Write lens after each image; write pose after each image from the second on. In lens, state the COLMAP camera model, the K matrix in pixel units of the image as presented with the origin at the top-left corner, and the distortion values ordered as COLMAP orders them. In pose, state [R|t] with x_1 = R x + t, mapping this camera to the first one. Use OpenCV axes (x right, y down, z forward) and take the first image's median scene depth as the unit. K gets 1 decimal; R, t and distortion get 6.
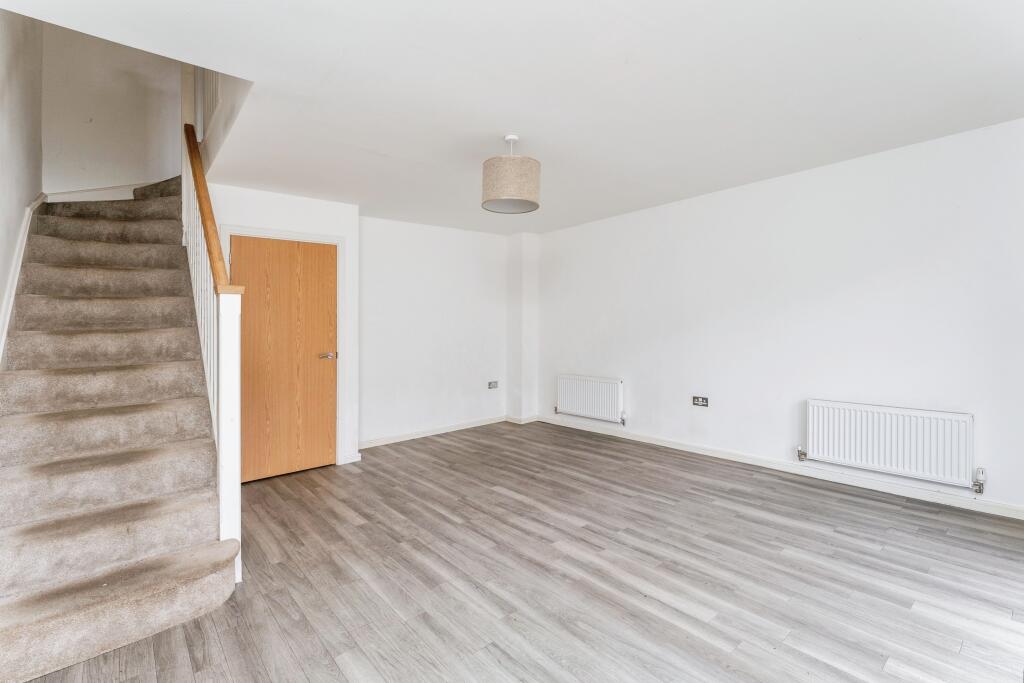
lens RADIAL K [[453.8, 0, 515.3], [0, 453.8, 342.5], [0, 0, 1]] dist [0.000295, -0.000018]
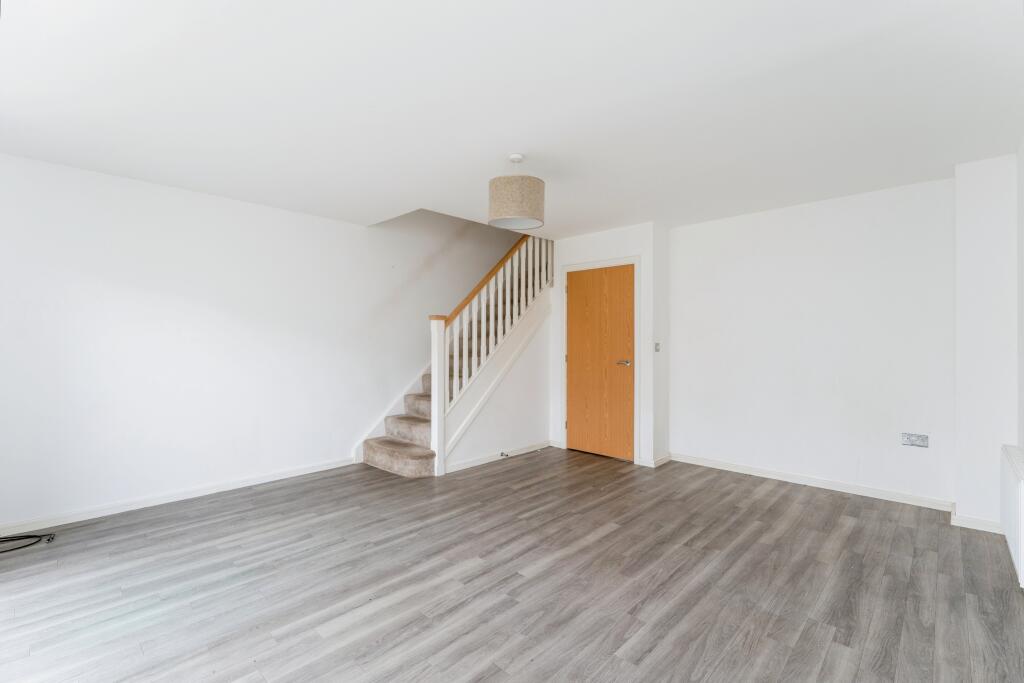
lens RADIAL K [[453.8, 0, 515.3], [0, 453.8, 342.5], [0, 0, 1]] dist [0.000295, -0.000018]
pose [[0.109524, 0.025798, -0.993649, 0.921477], [-0.038660, 0.999017, 0.021676, -0.048755], [0.993232, 0.036041, 0.110413, 0.815626]]
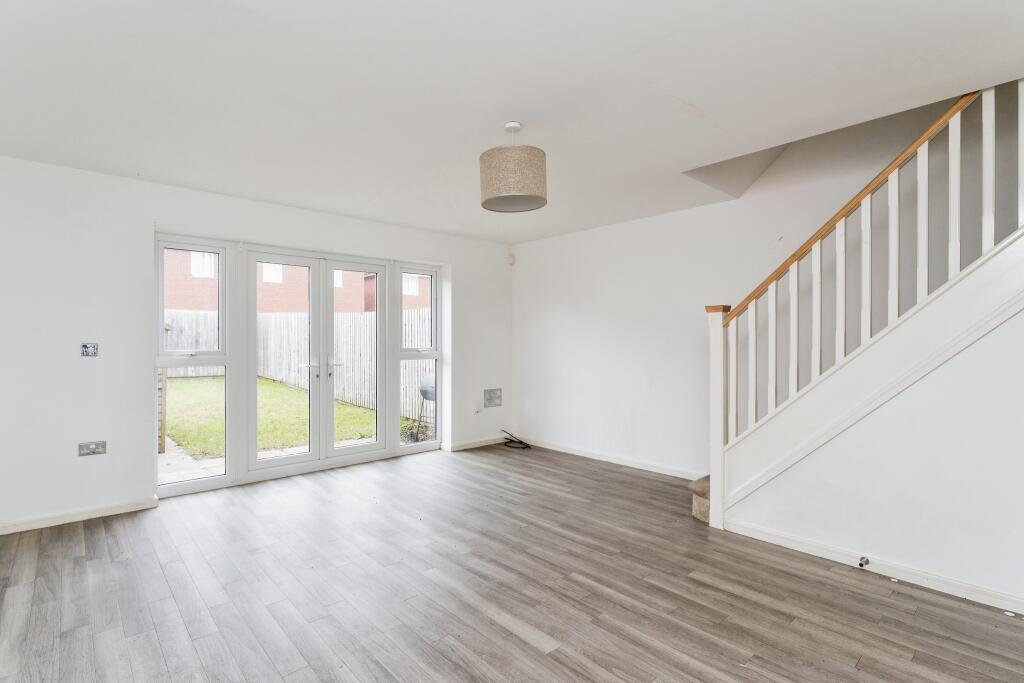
lens RADIAL K [[493.7, 0, 512.0], [0, 493.7, 341.5], [0, 0, 1]] dist [0.000470, 0.000078]
pose [[-0.999118, 0.023922, -0.034524, 0.014419], [0.022635, 0.999051, 0.037204, -0.066858], [0.035381, 0.036390, -0.998711, 1.811254]]
